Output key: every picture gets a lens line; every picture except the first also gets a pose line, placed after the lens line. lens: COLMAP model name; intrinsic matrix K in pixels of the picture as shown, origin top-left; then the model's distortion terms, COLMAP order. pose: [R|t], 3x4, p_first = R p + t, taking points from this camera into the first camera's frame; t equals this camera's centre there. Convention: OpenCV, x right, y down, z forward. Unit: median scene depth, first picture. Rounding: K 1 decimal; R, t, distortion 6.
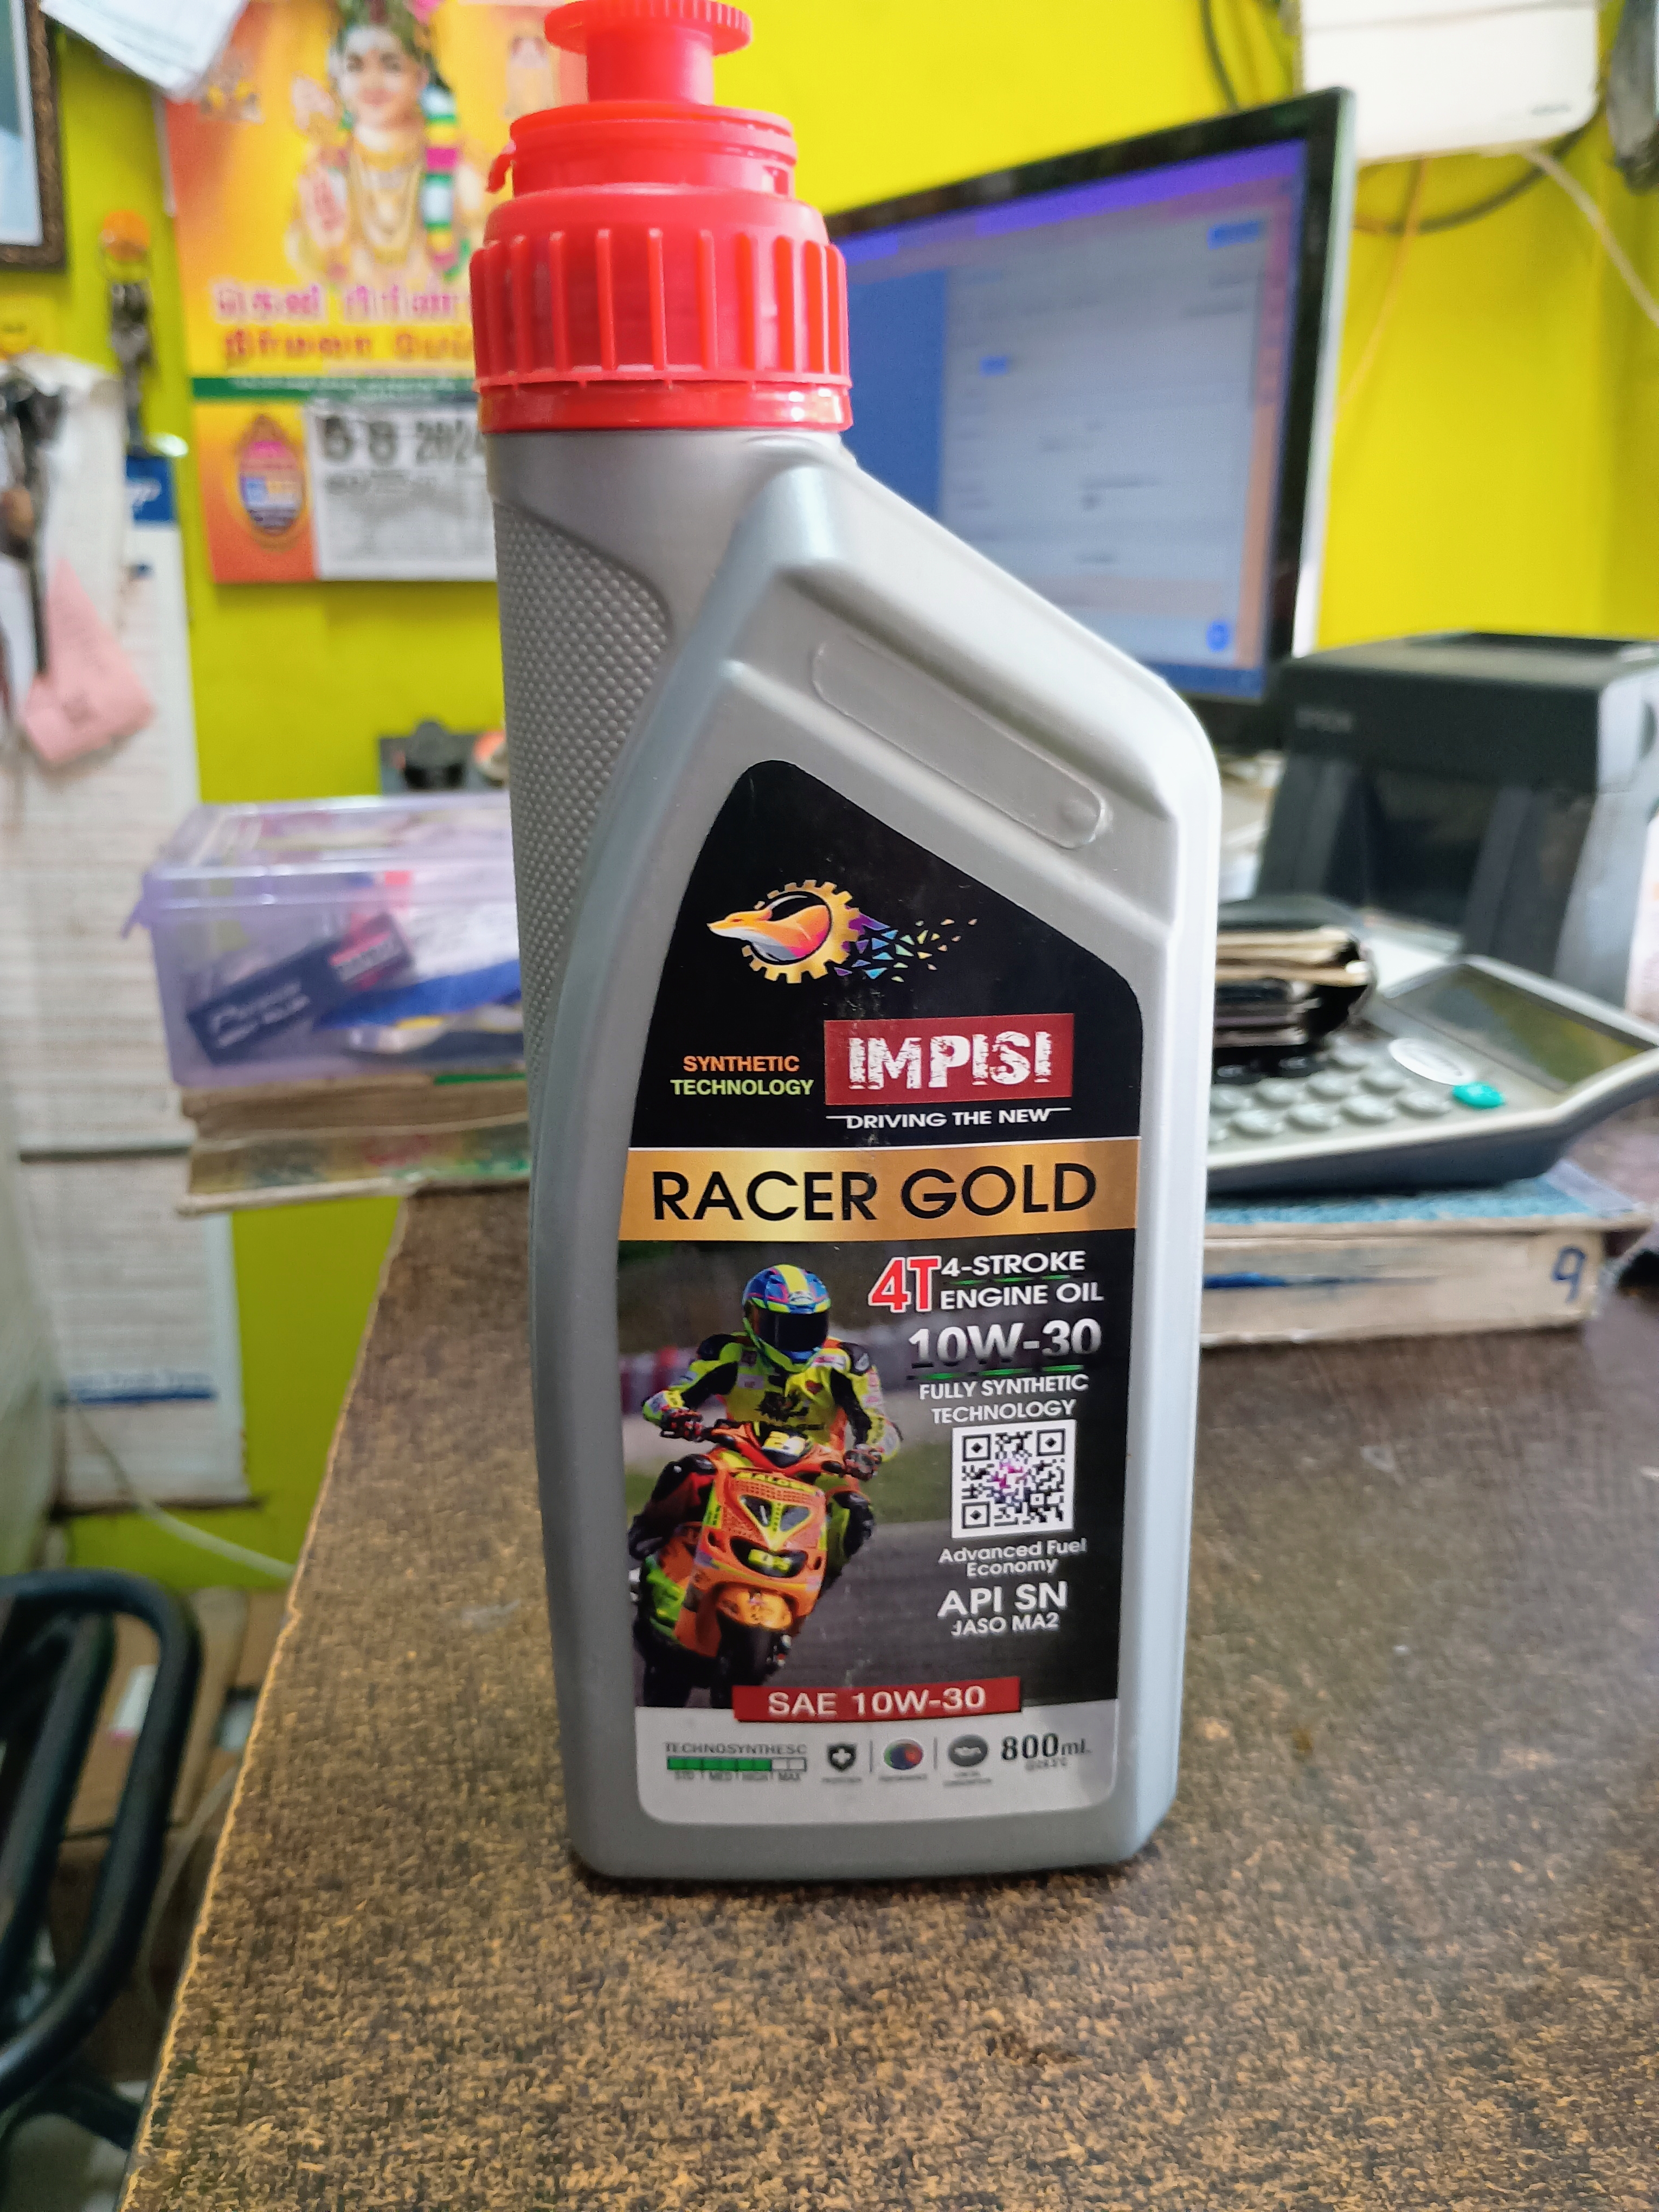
lens RADIAL K [[1947.9, 0, 831.6], [0, 1947.9, 1099.2], [0, 0, 1]] dist [0.054263, -0.114391]
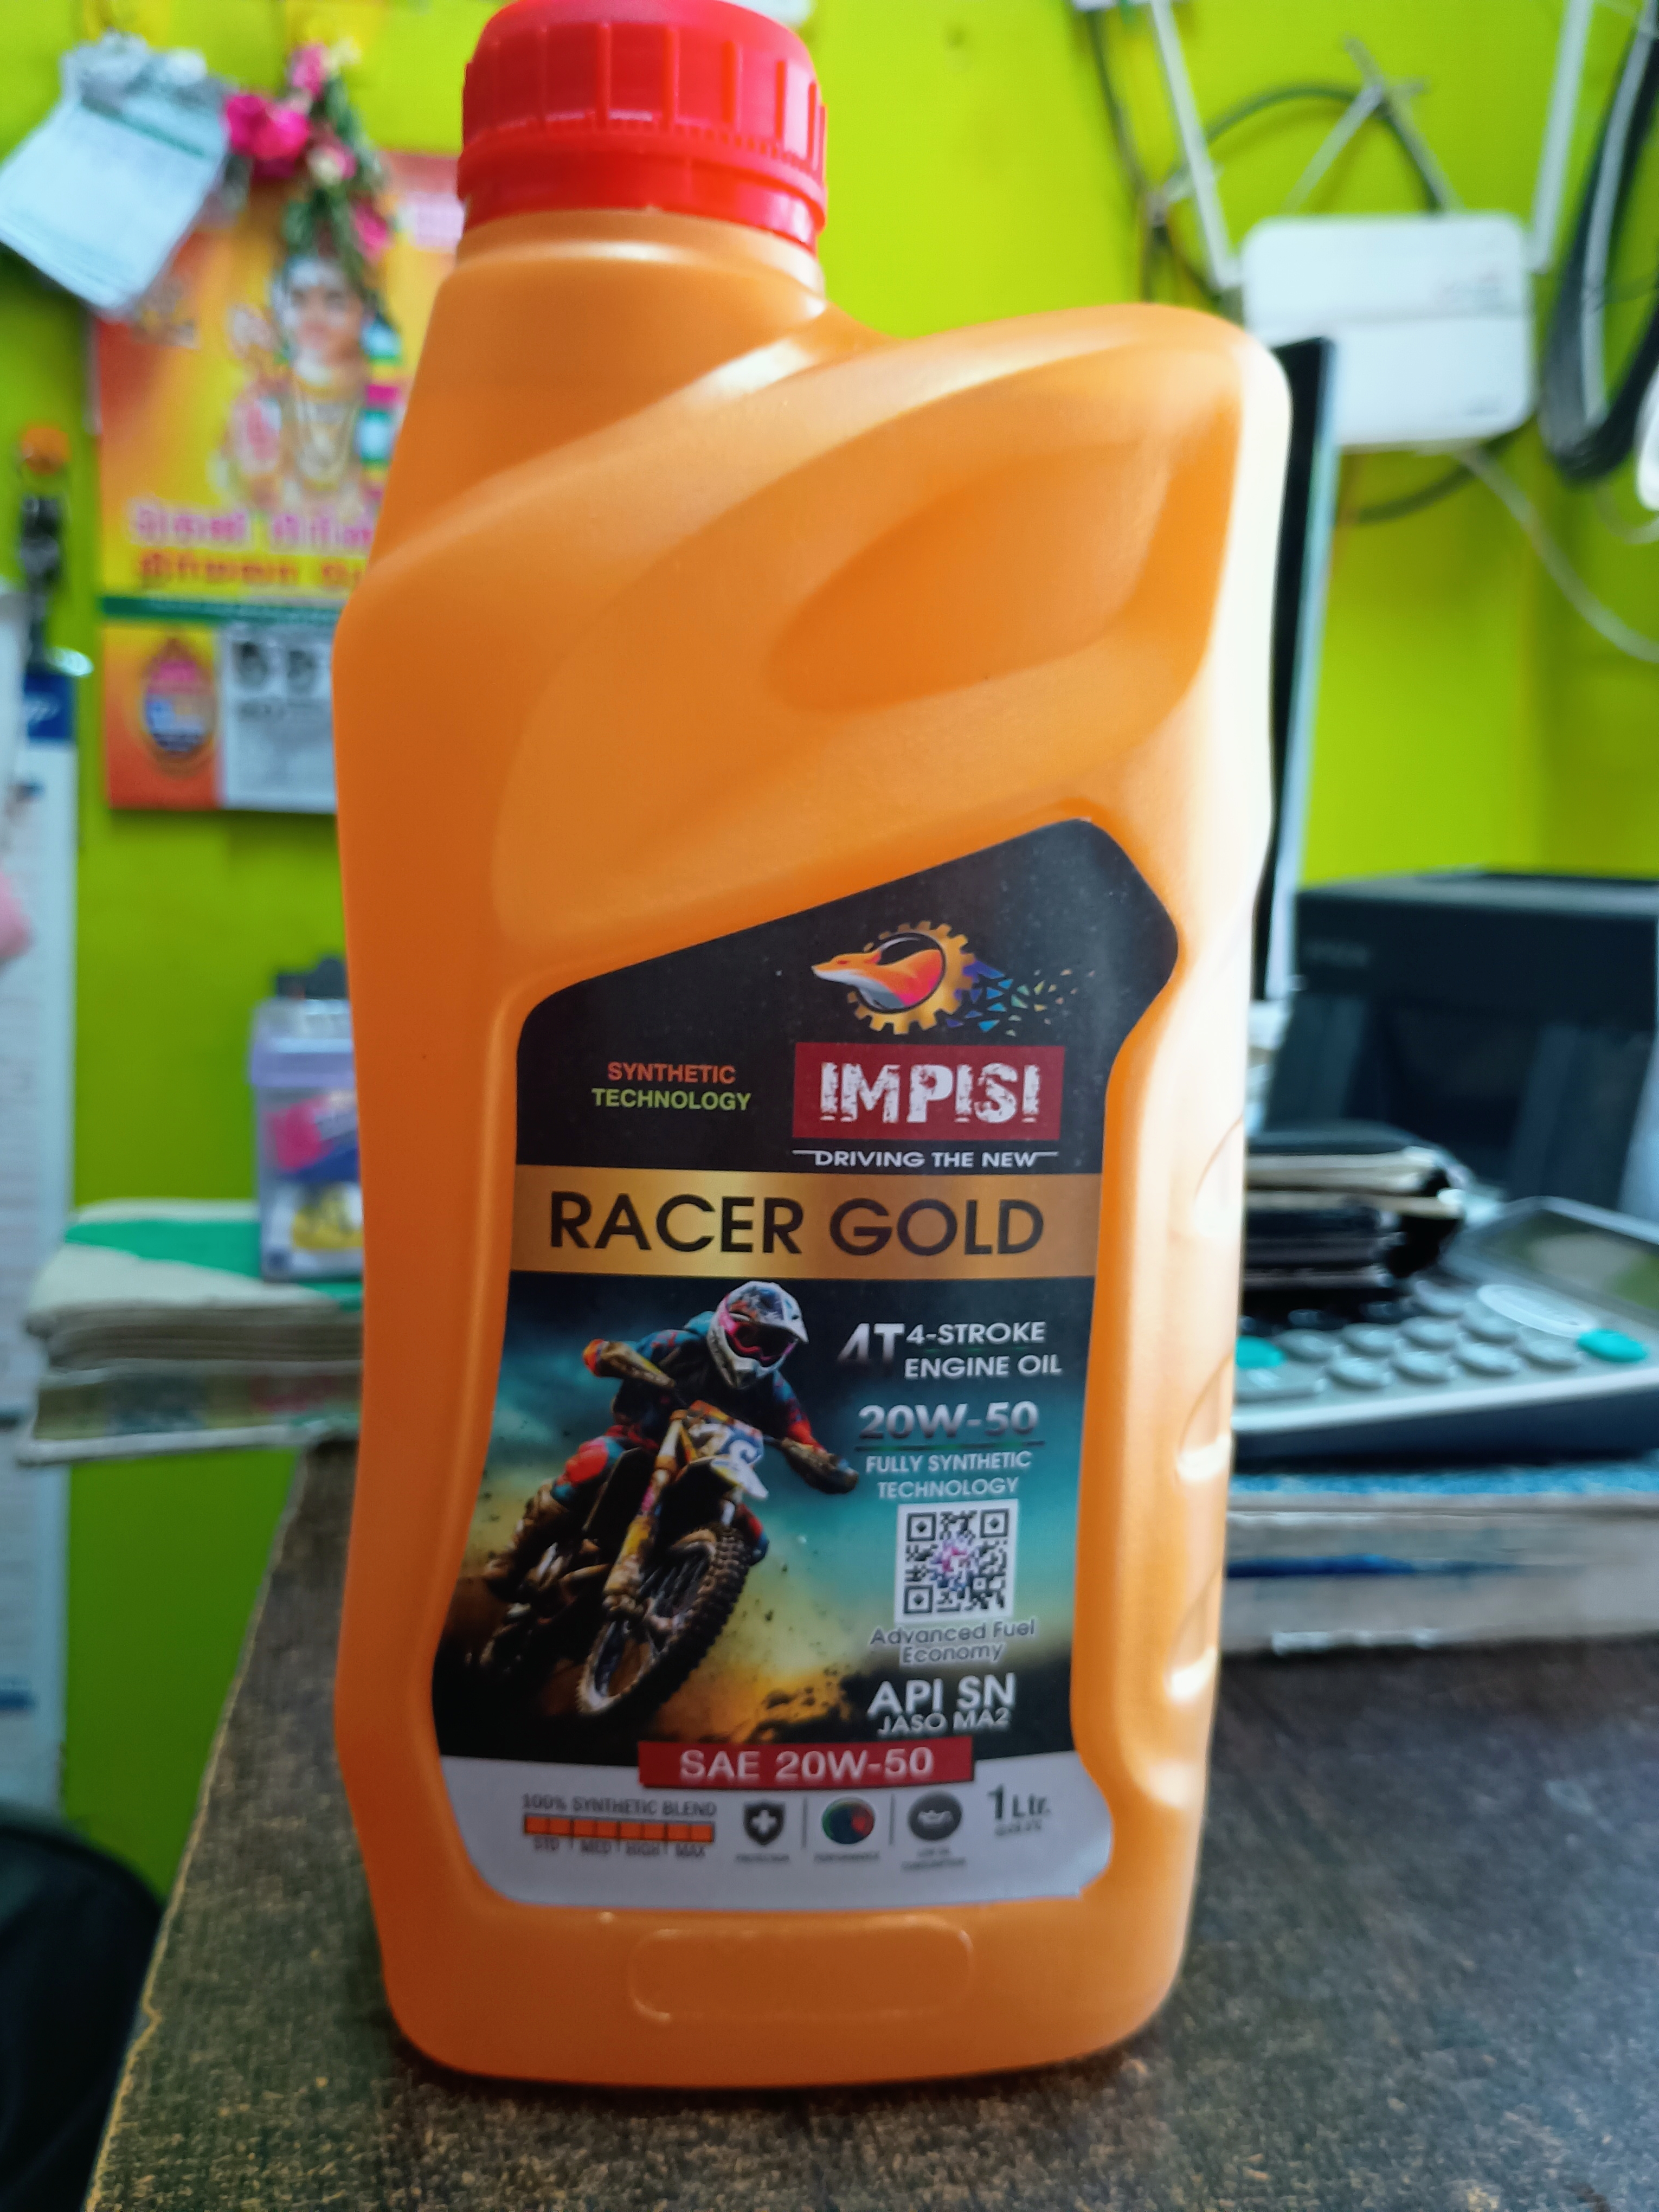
lens RADIAL K [[1947.9, 0, 833.1], [0, 1947.9, 1080.6], [0, 0, 1]] dist [0.054263, -0.114391]
pose [[0.997249, 0.032760, 0.066488, -0.089279], [-0.021600, 0.986535, -0.162116, 0.039892], [-0.070903, 0.160234, 0.984529, 0.237962]]
